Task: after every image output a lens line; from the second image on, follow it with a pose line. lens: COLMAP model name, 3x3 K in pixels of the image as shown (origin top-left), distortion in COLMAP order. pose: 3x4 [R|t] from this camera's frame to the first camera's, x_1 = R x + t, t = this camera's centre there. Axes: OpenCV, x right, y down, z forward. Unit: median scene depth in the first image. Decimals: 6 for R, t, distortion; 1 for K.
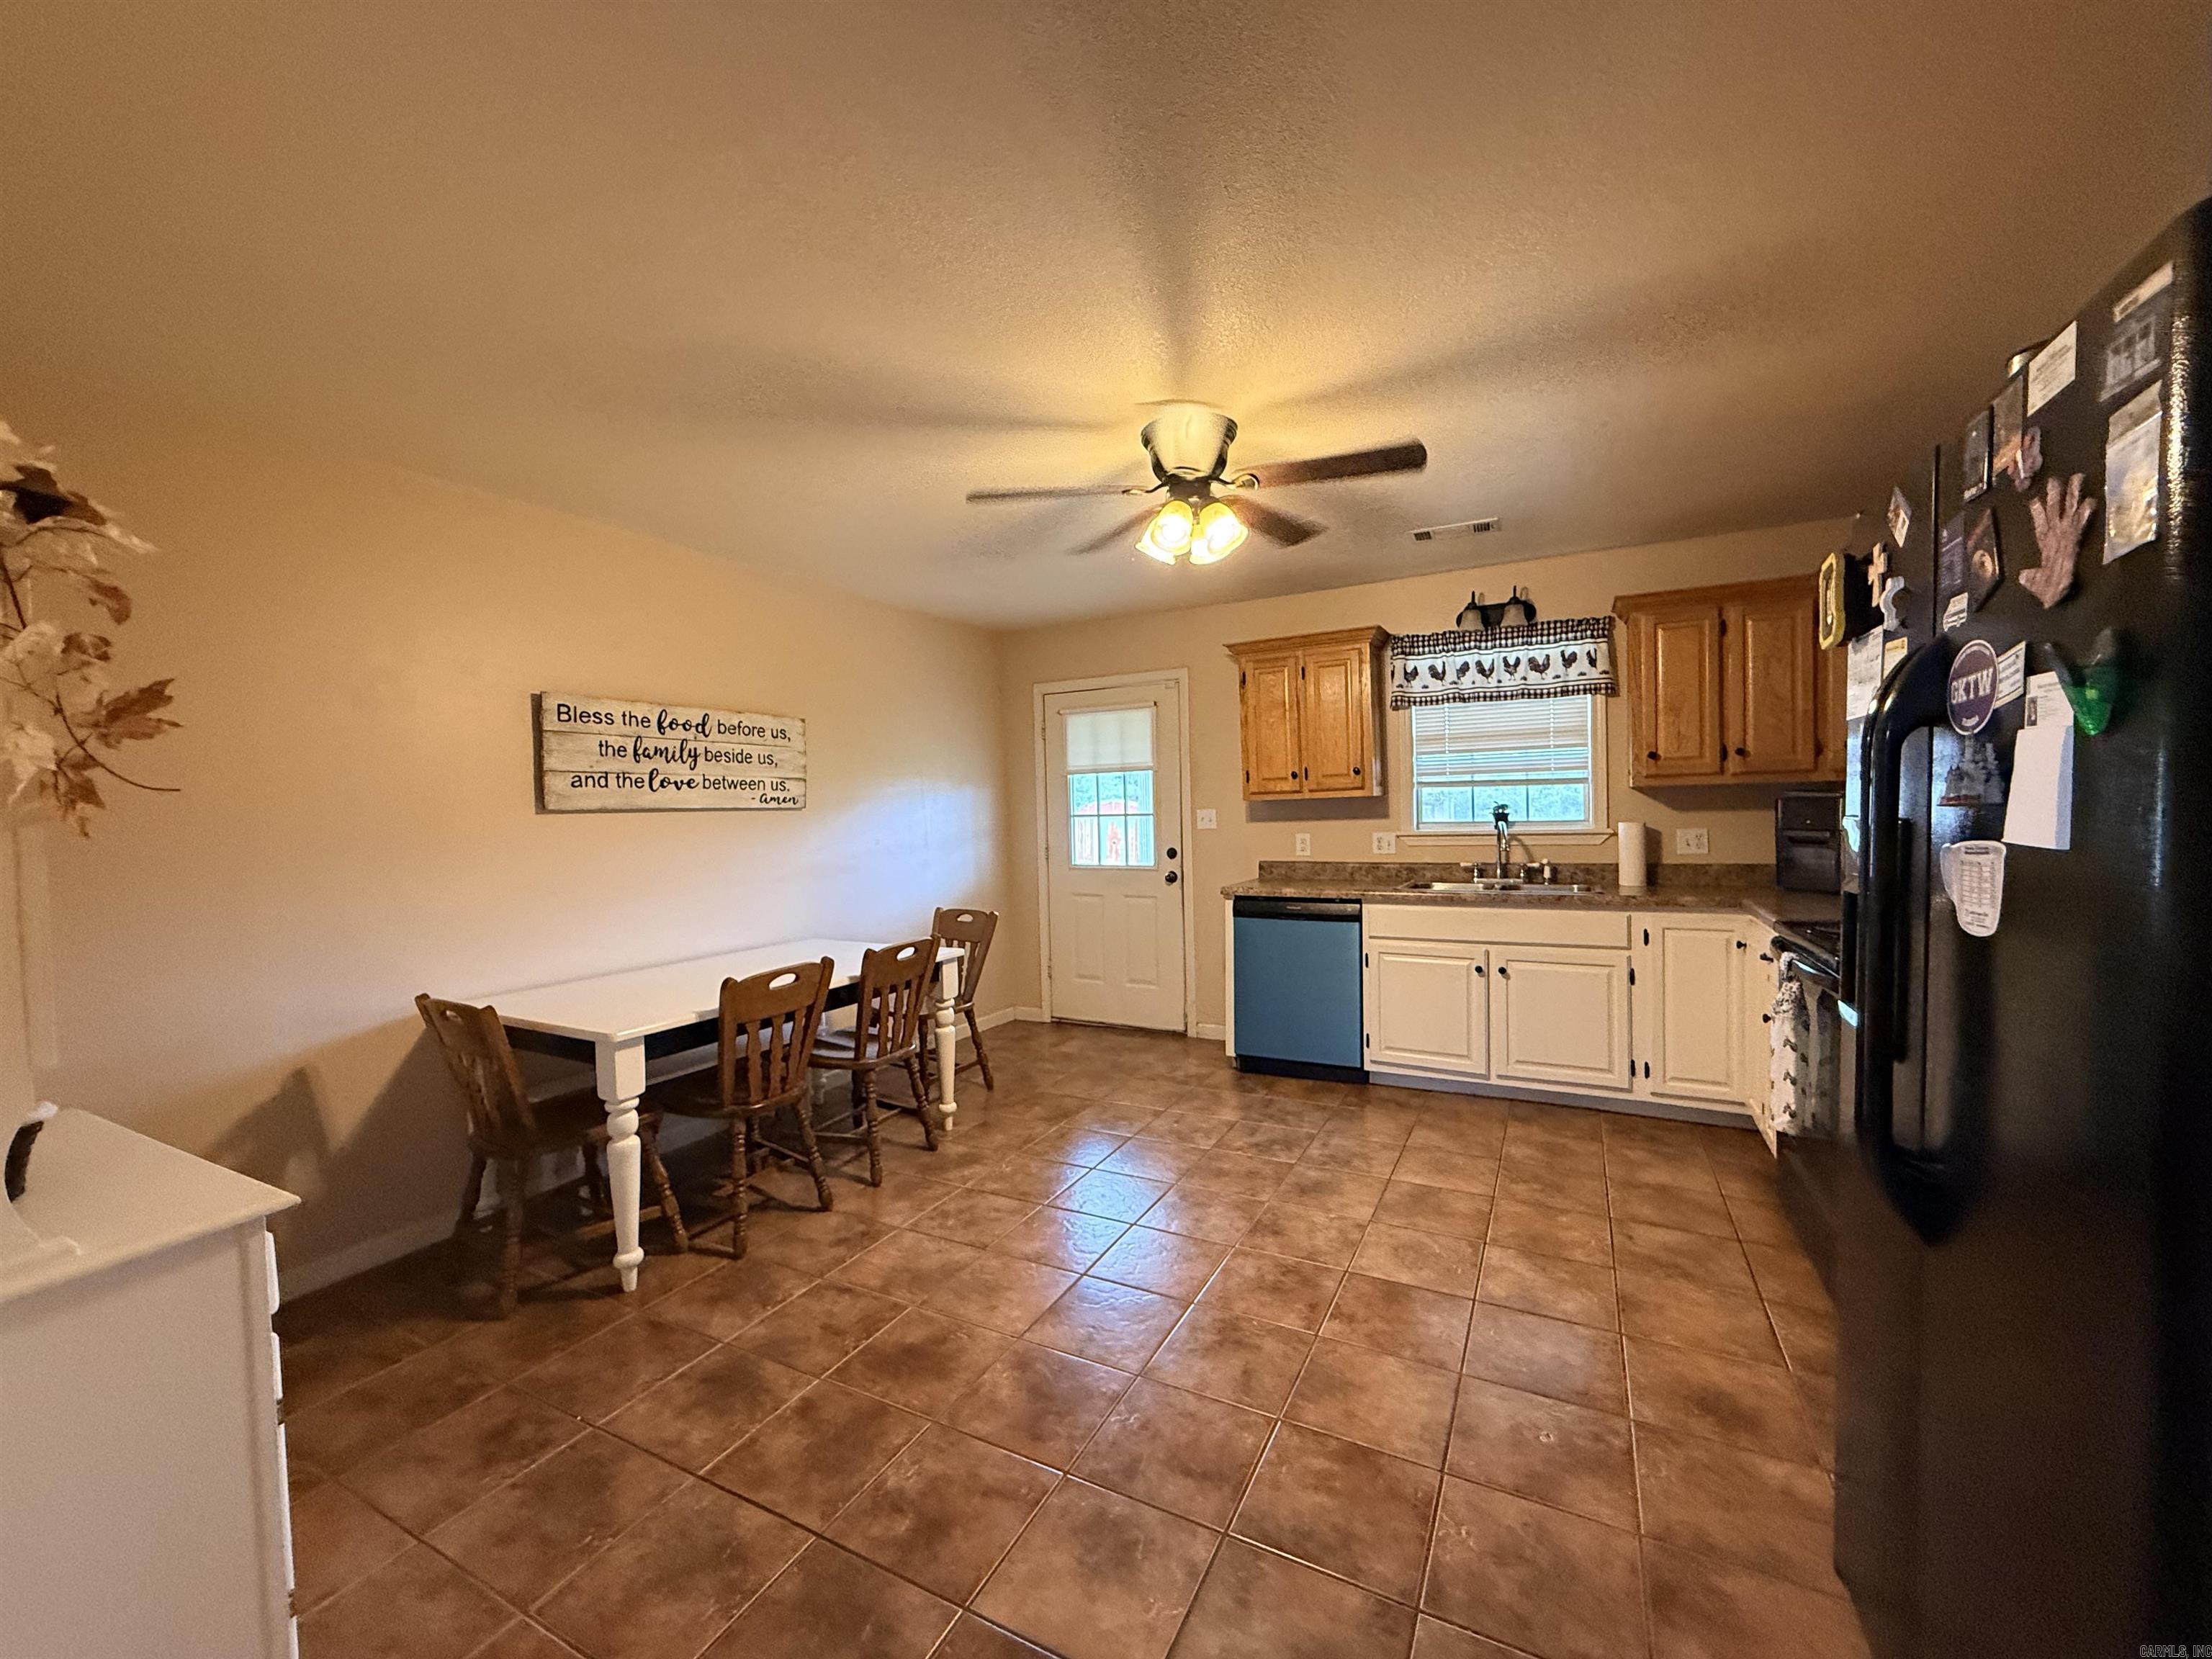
lens RADIAL K [[873.4, 0, 1106.2], [0, 873.4, 834.1], [0, 0, 1]] dist [0.000334, -0.000002]
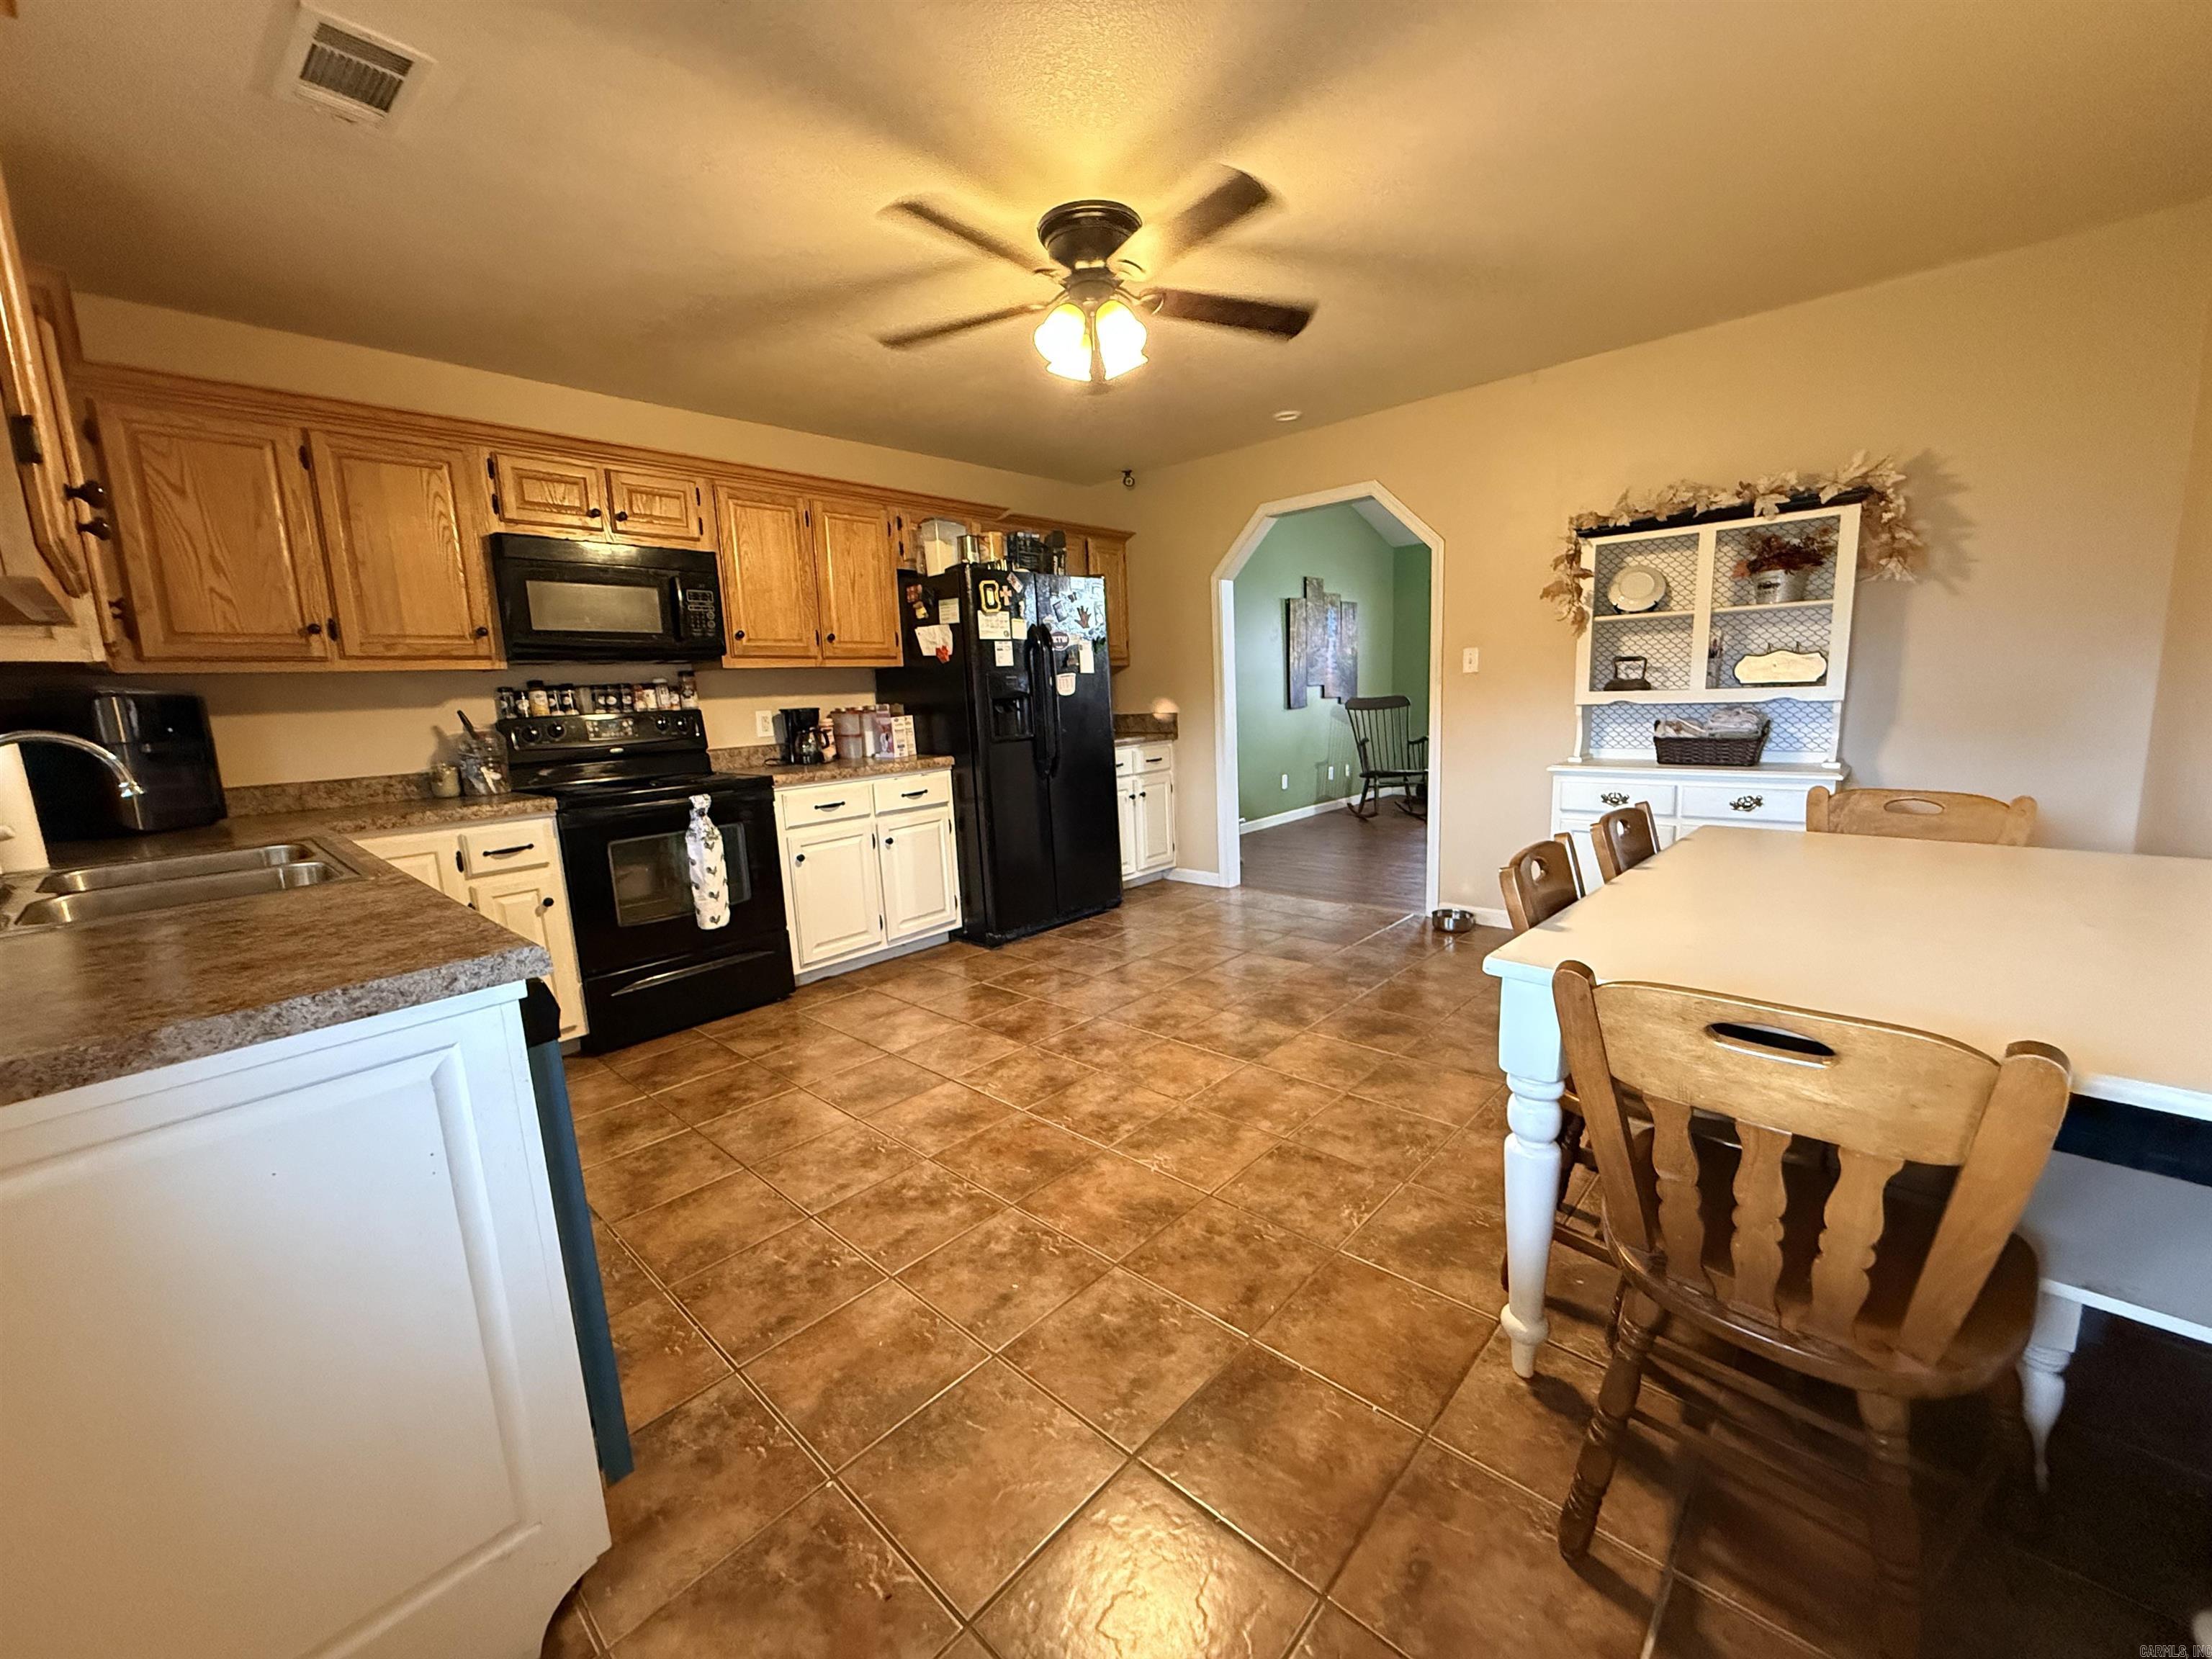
lens RADIAL K [[873.4, 0, 1108.6], [0, 873.4, 826.8], [0, 0, 1]] dist [0.000334, -0.000002]
pose [[-0.963223, 0.026286, 0.267416, -0.140208], [0.077650, 0.979973, 0.183367, -0.008287], [-0.257240, 0.197388, -0.945973, 1.801850]]
